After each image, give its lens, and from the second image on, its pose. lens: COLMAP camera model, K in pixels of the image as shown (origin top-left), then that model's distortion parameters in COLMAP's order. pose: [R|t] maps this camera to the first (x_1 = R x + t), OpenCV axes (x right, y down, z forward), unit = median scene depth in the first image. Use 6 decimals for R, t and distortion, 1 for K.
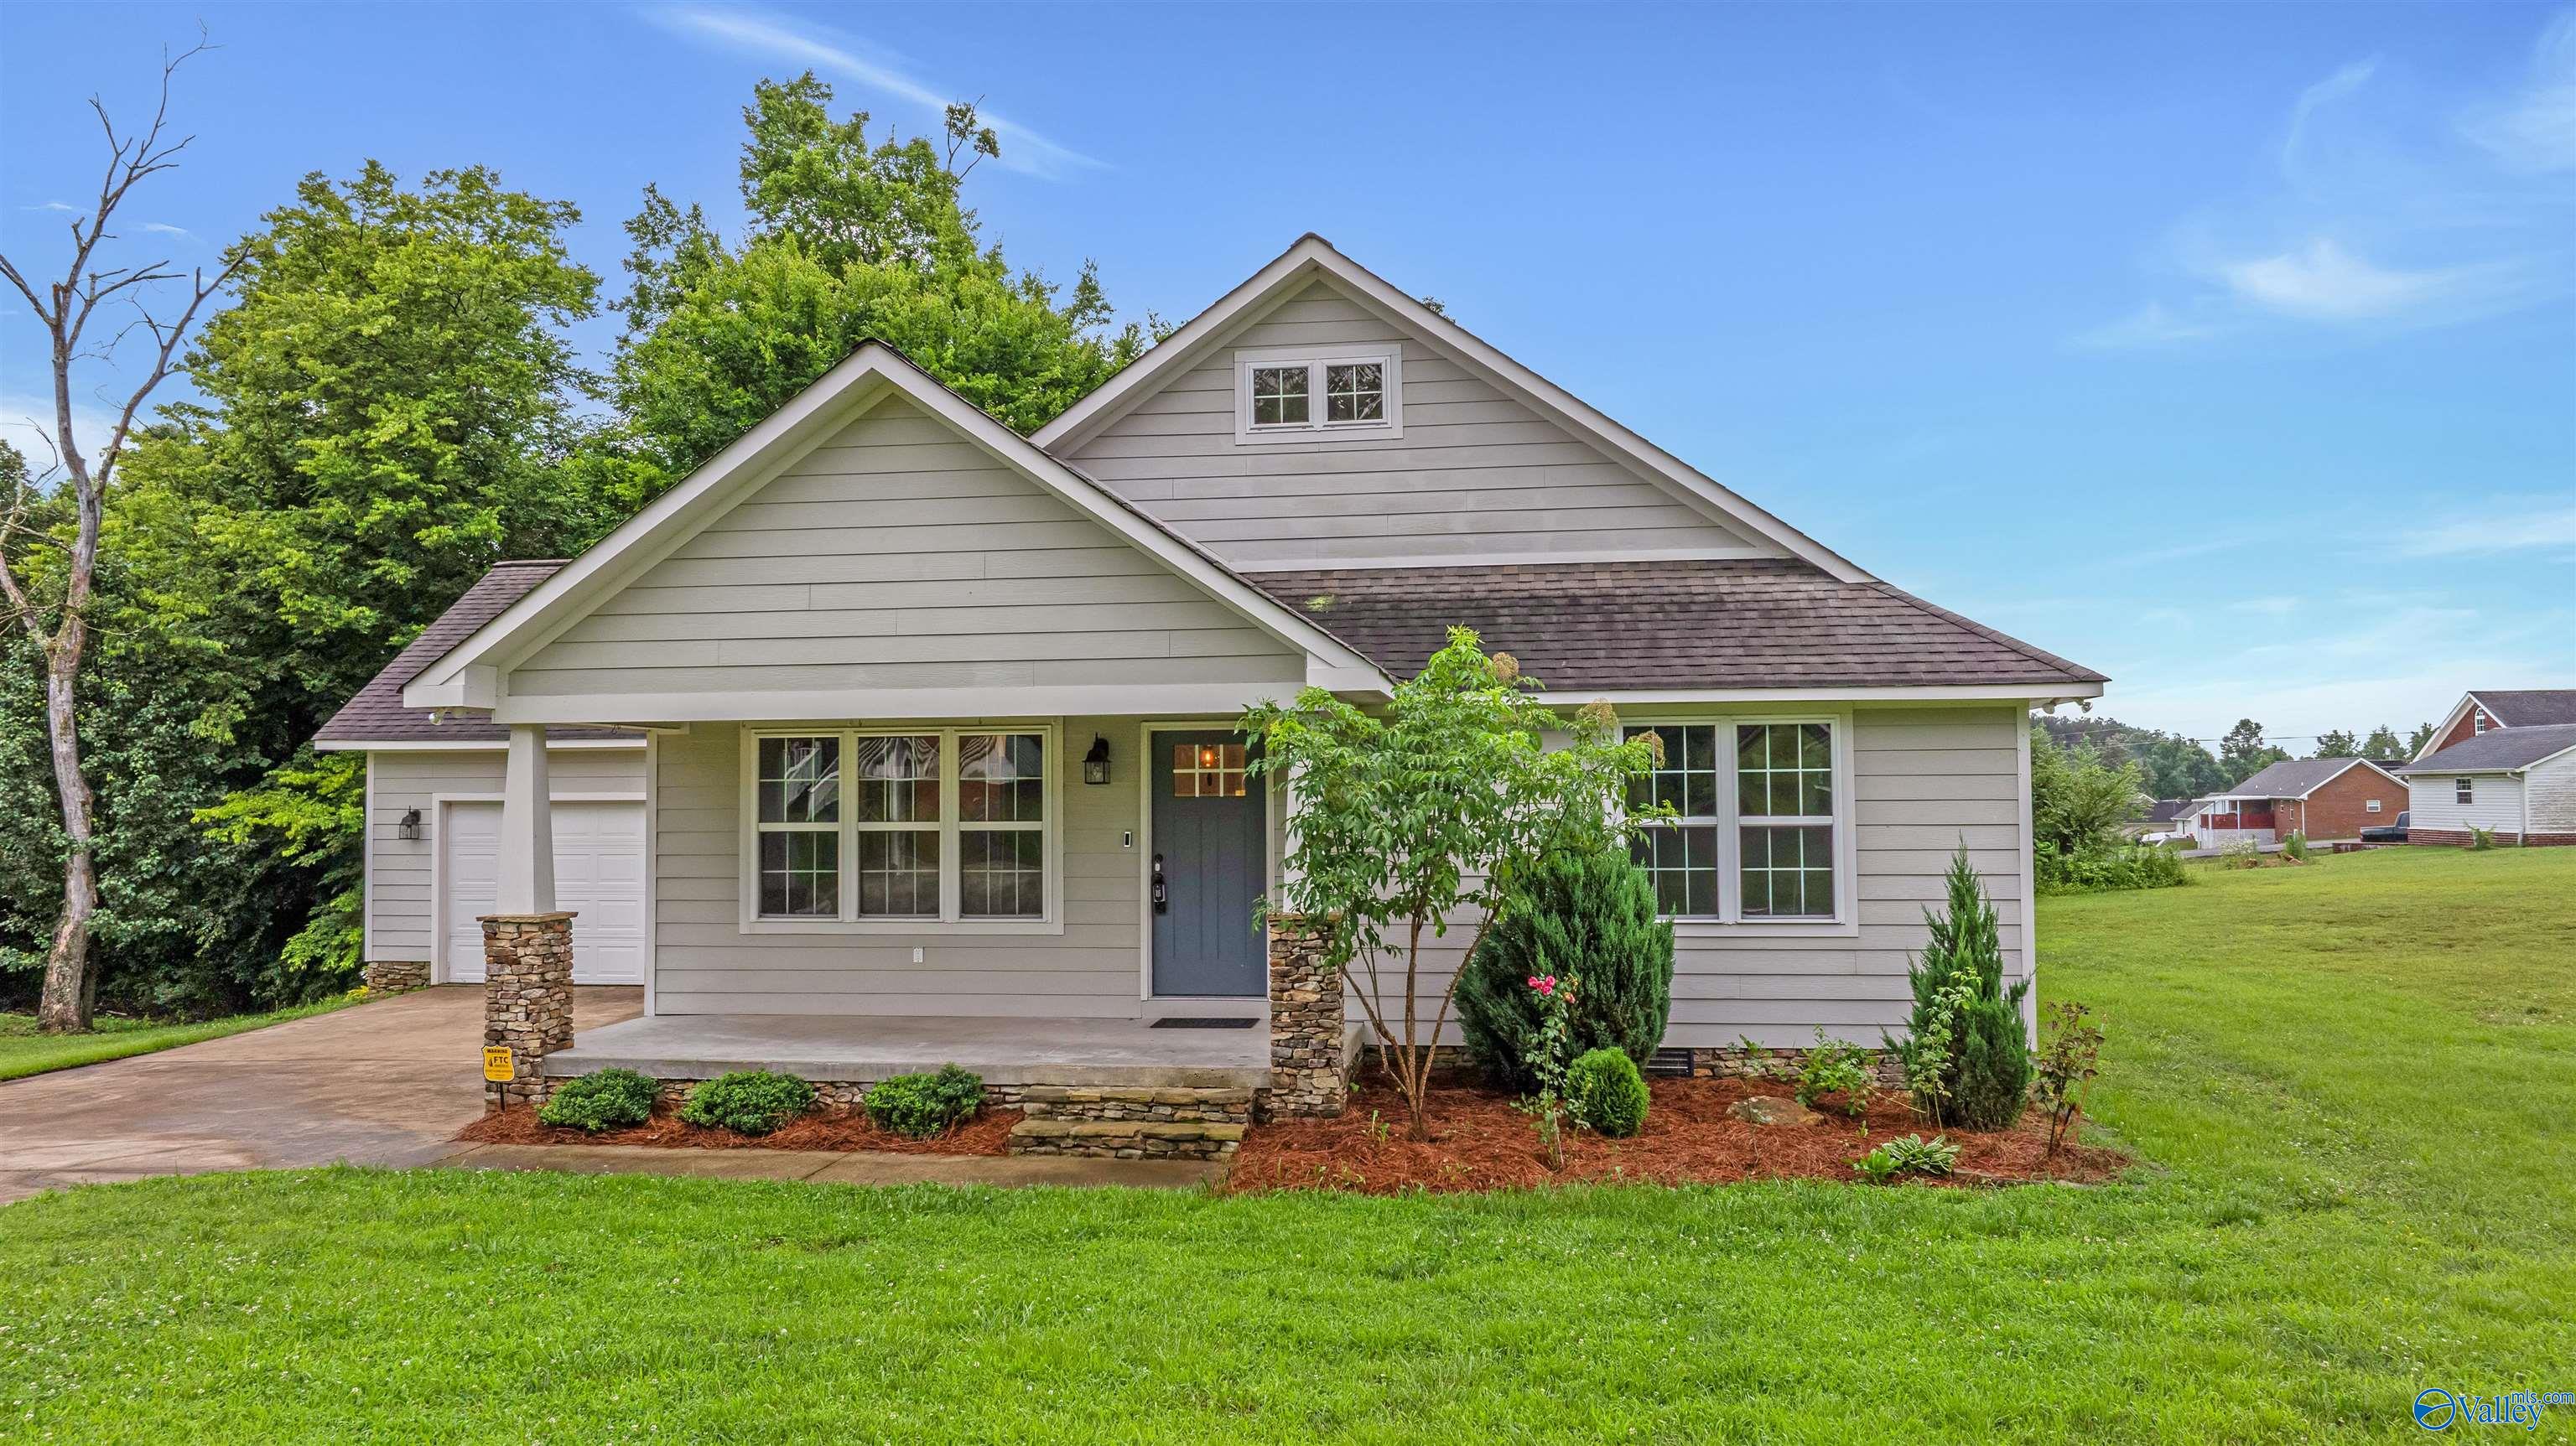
lens RADIAL K [[1825.3, 0, 1290.6], [0, 1825.3, 714.3], [0, 0, 1]] dist [-0.040049, 0.039757]
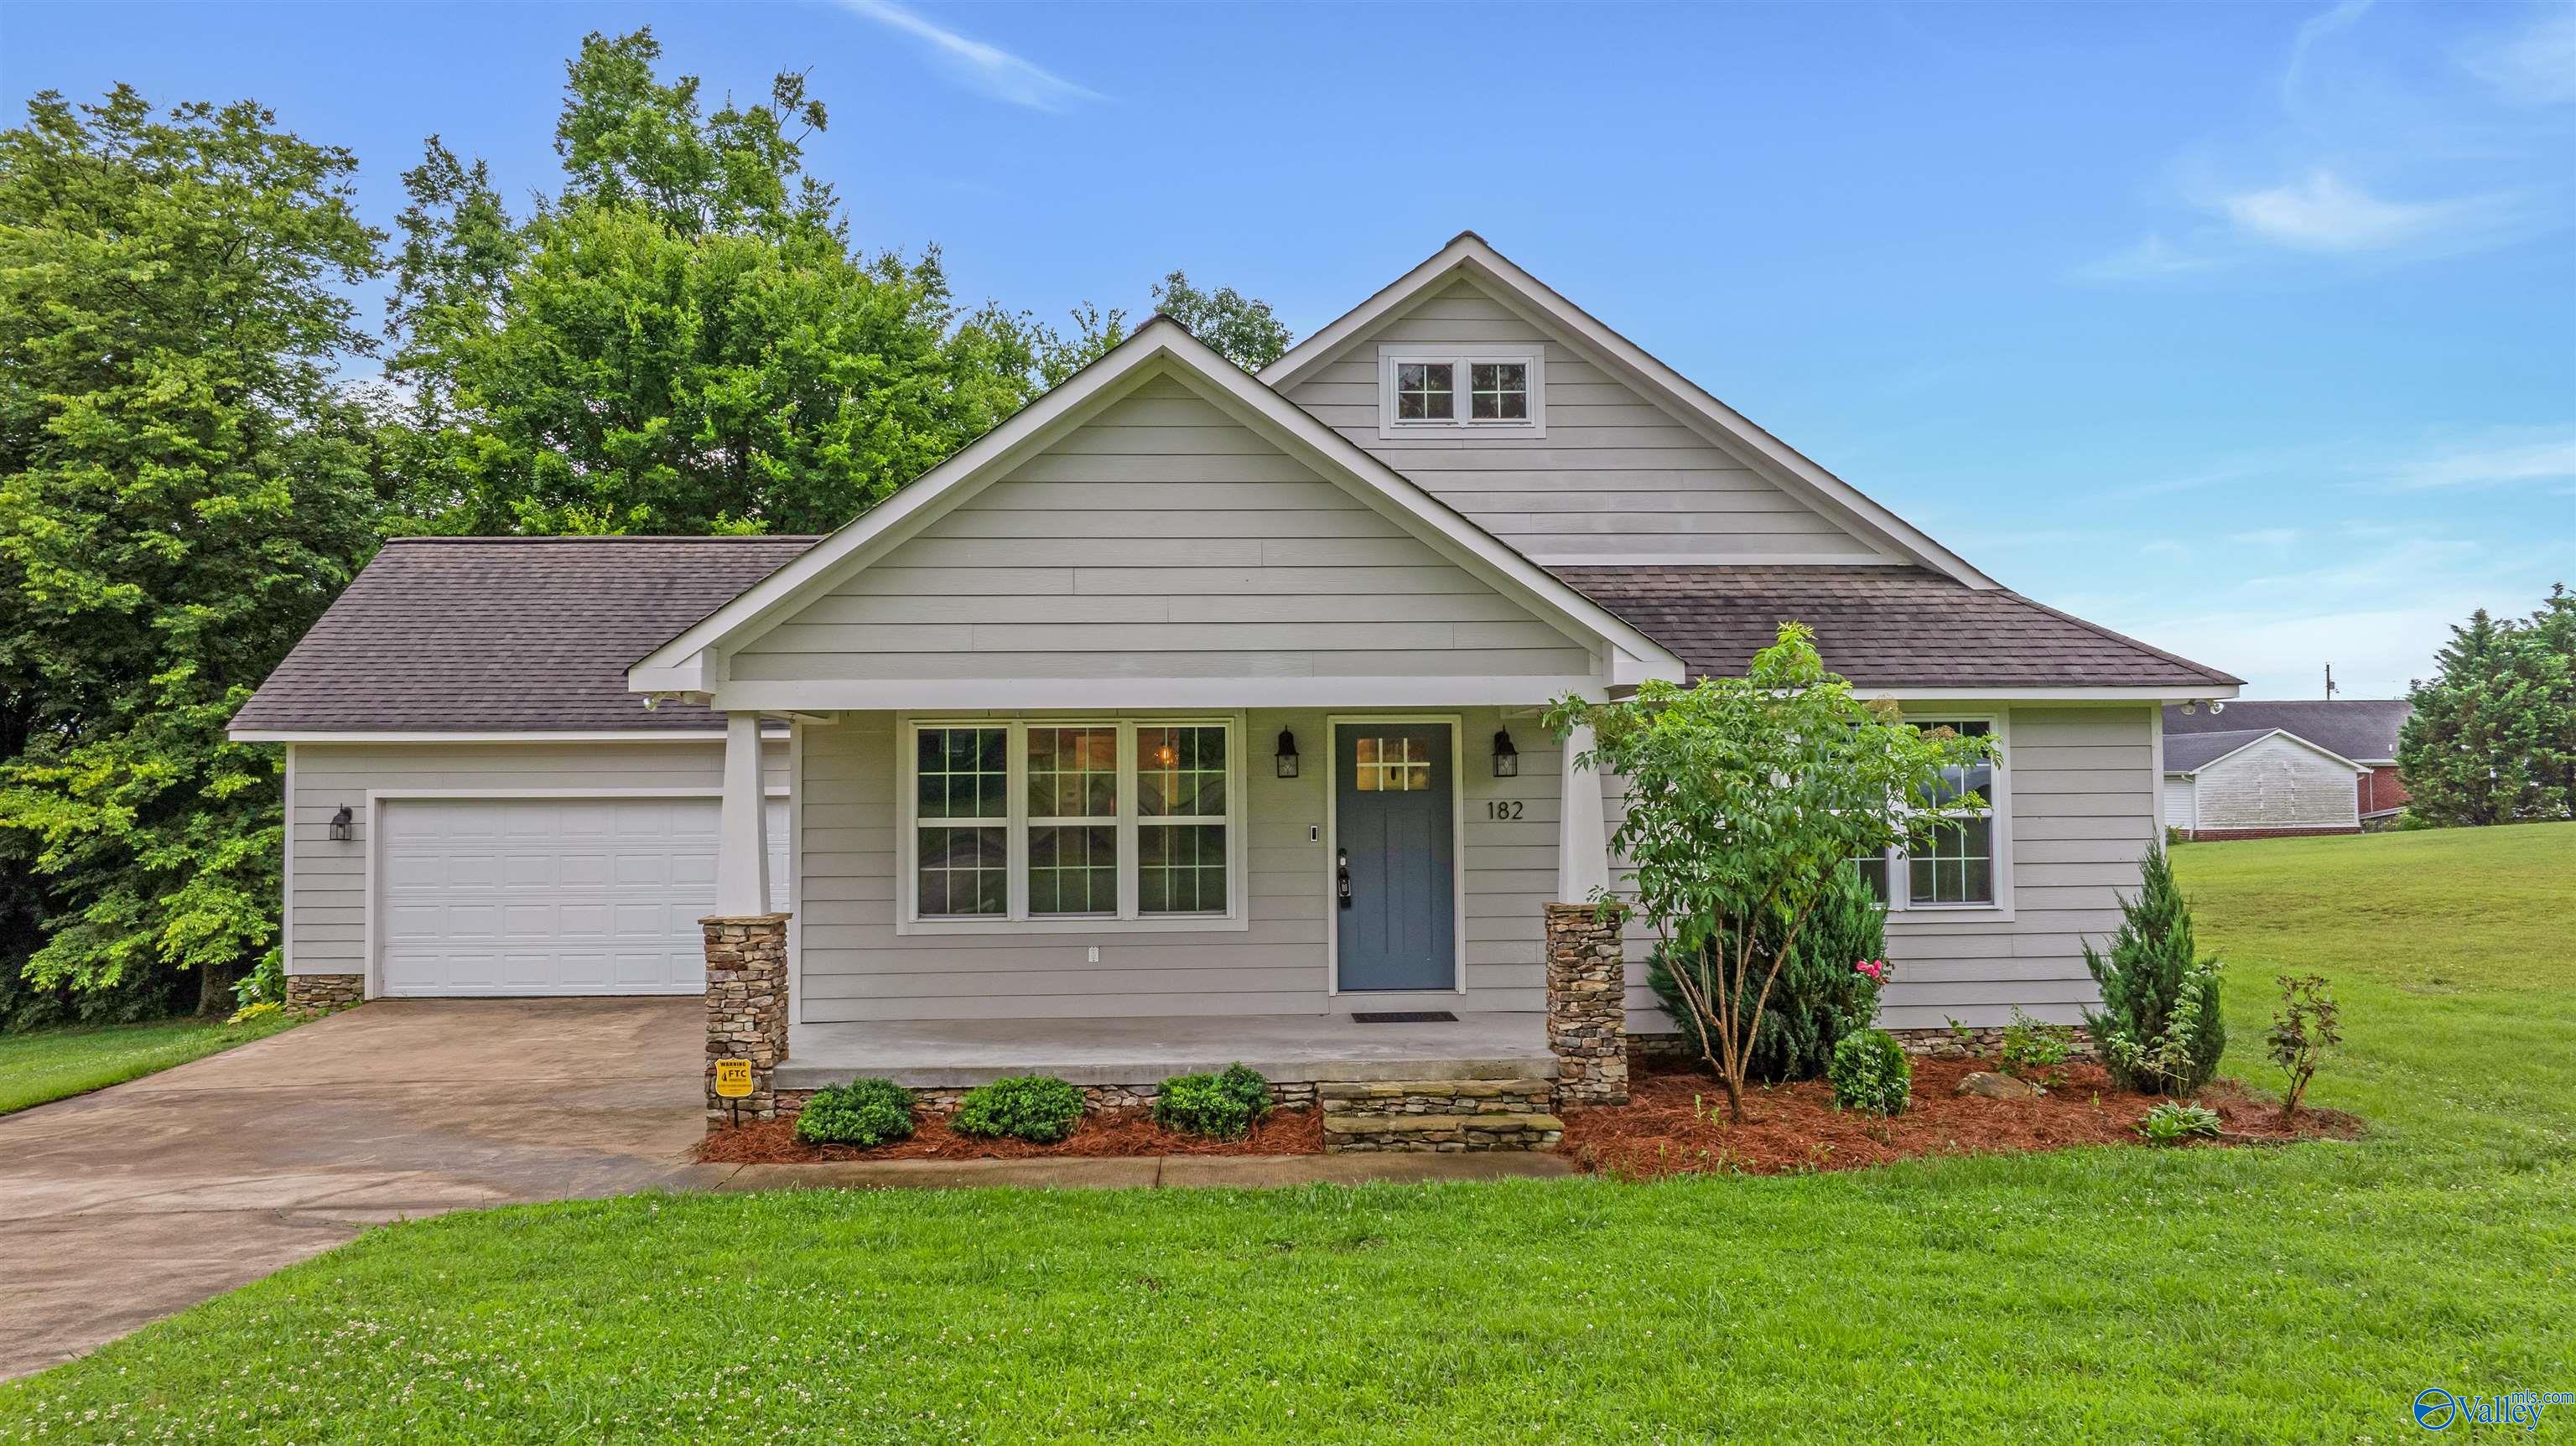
lens RADIAL K [[1825.3, 0, 1287.1], [0, 1825.3, 718.0], [0, 0, 1]] dist [-0.040049, 0.039757]
pose [[0.983013, 0.007831, 0.183371, -0.277622], [-0.008027, 0.999968, 0.000329, 0.005585], [-0.183362, -0.001795, 0.983044, 0.030051]]
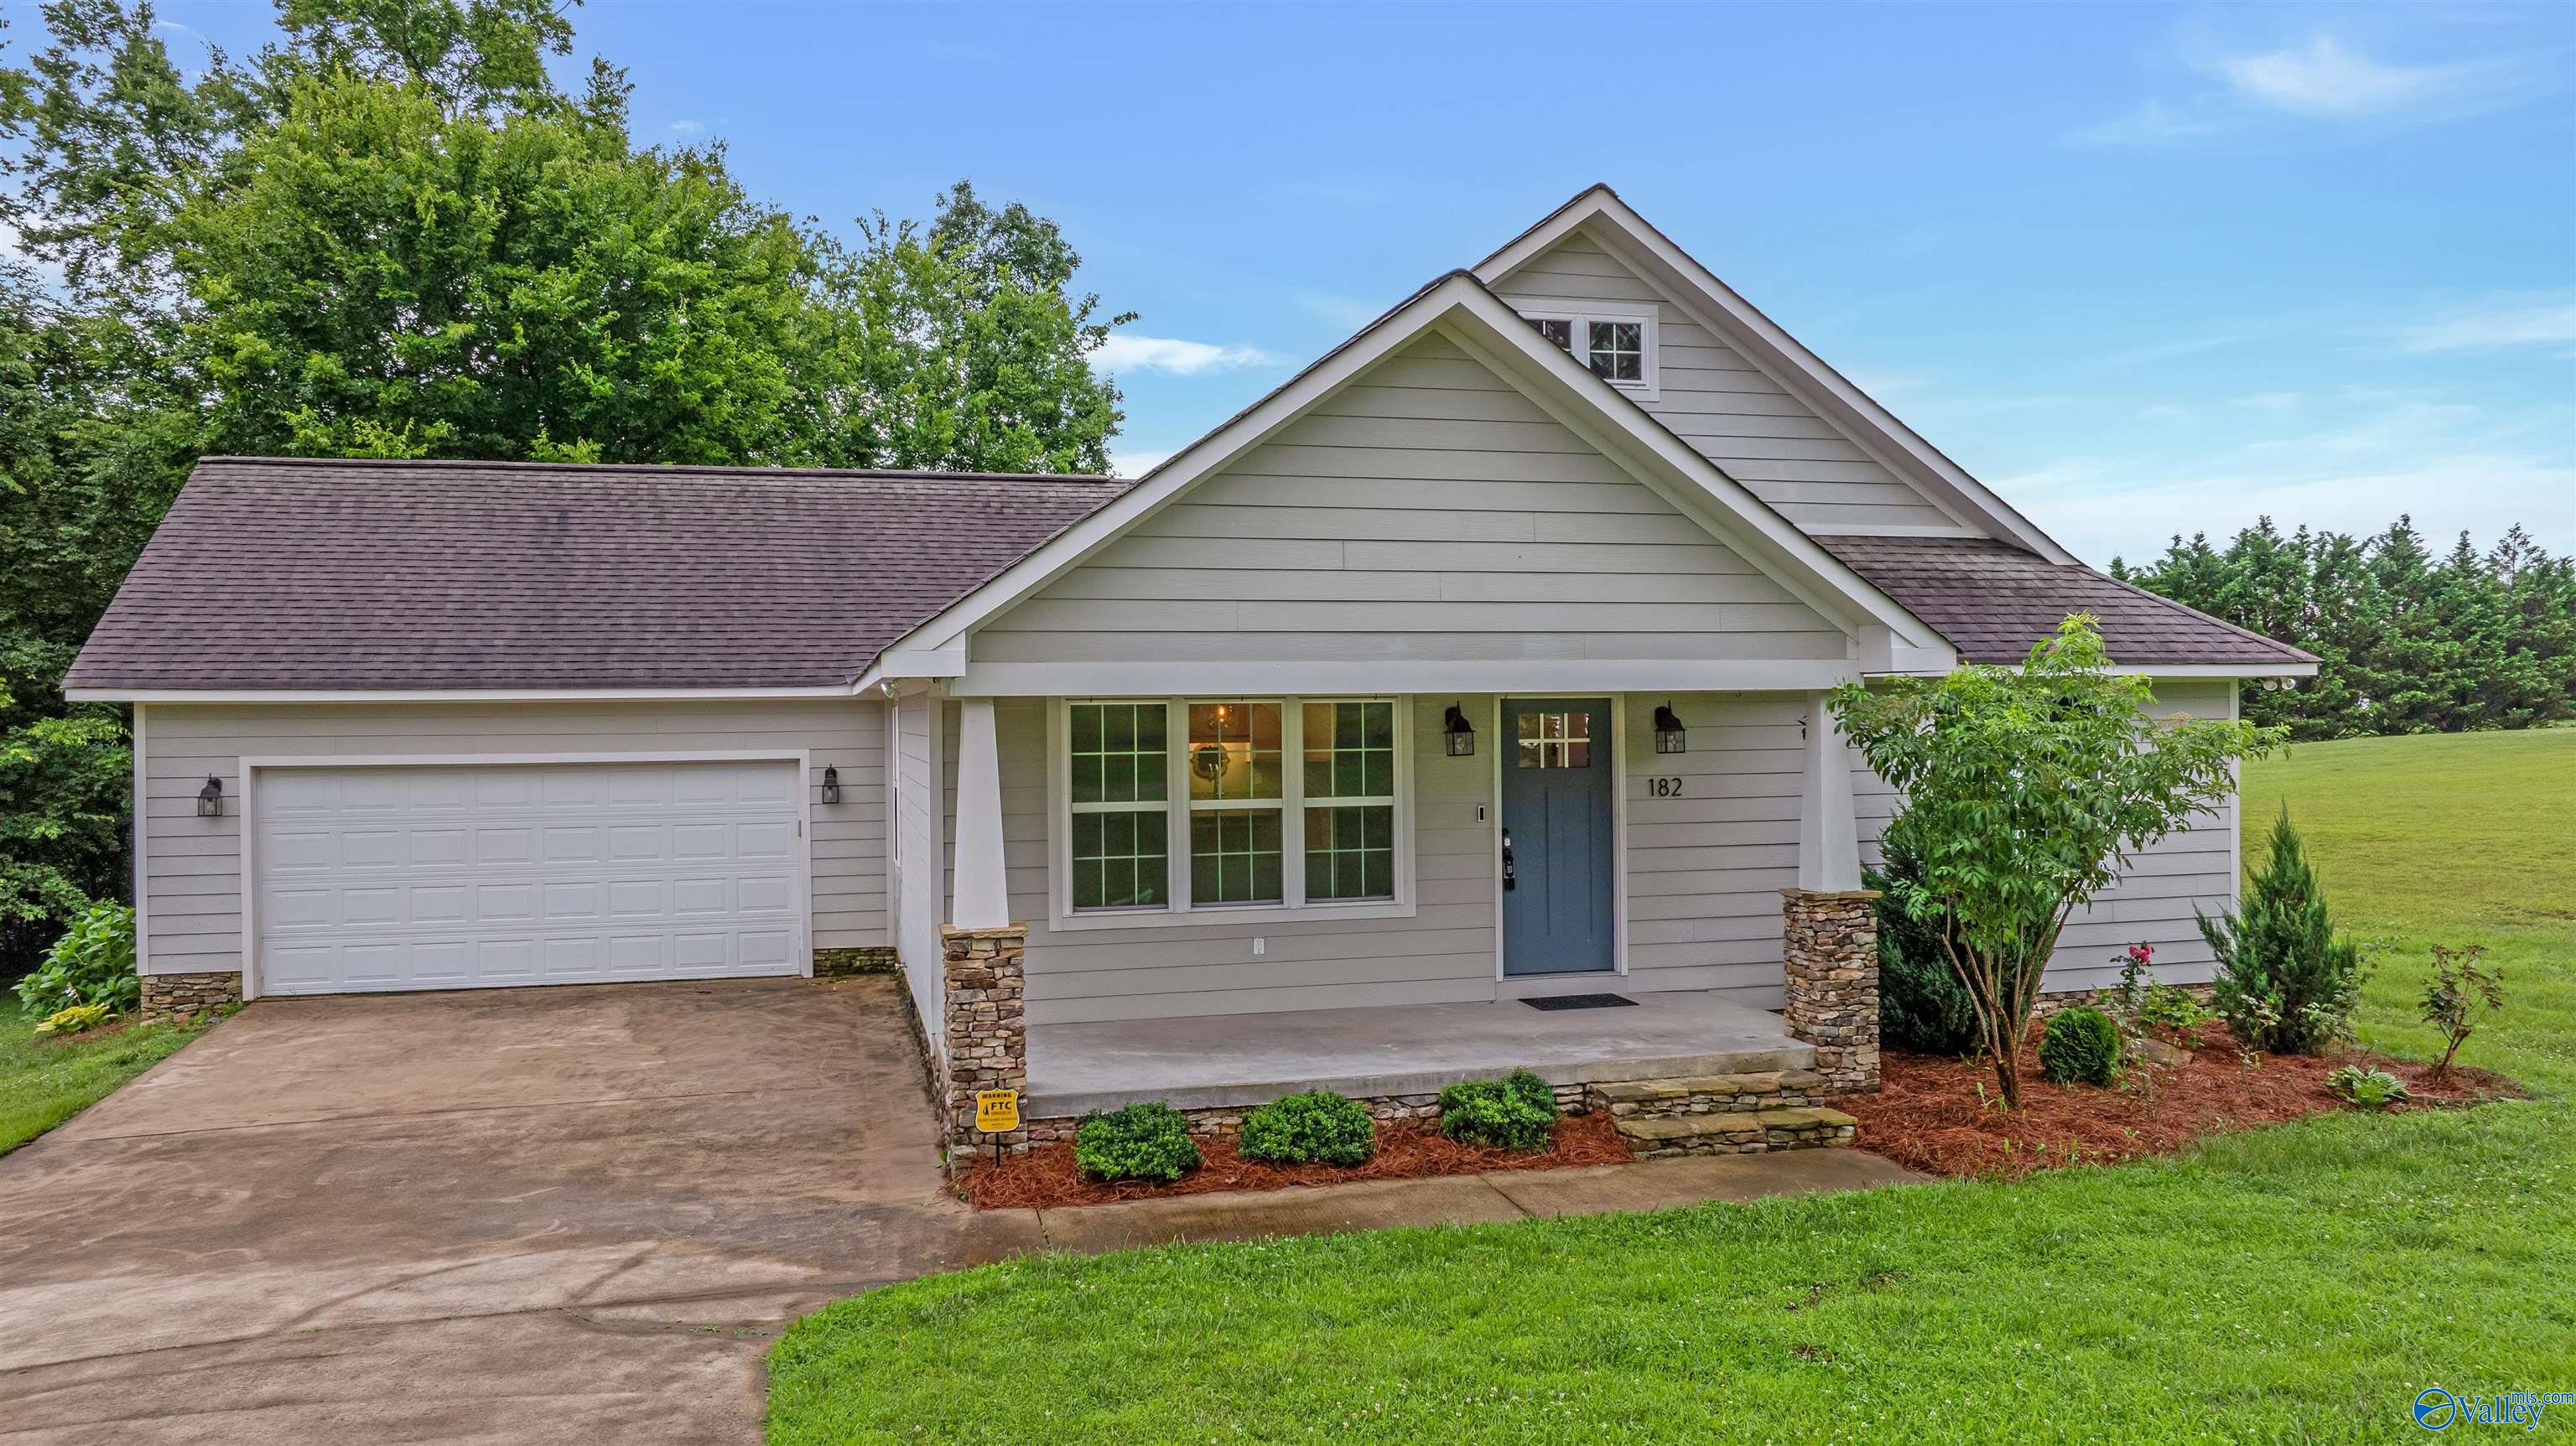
lens RADIAL K [[1825.3, 0, 1288.8], [0, 1825.3, 711.8], [0, 0, 1]] dist [-0.040049, 0.039757]
pose [[0.923880, -0.000614, 0.382681, -0.528797], [-0.015248, 0.999145, 0.038416, -0.018525], [-0.382378, -0.041327, 0.923081, 0.161917]]
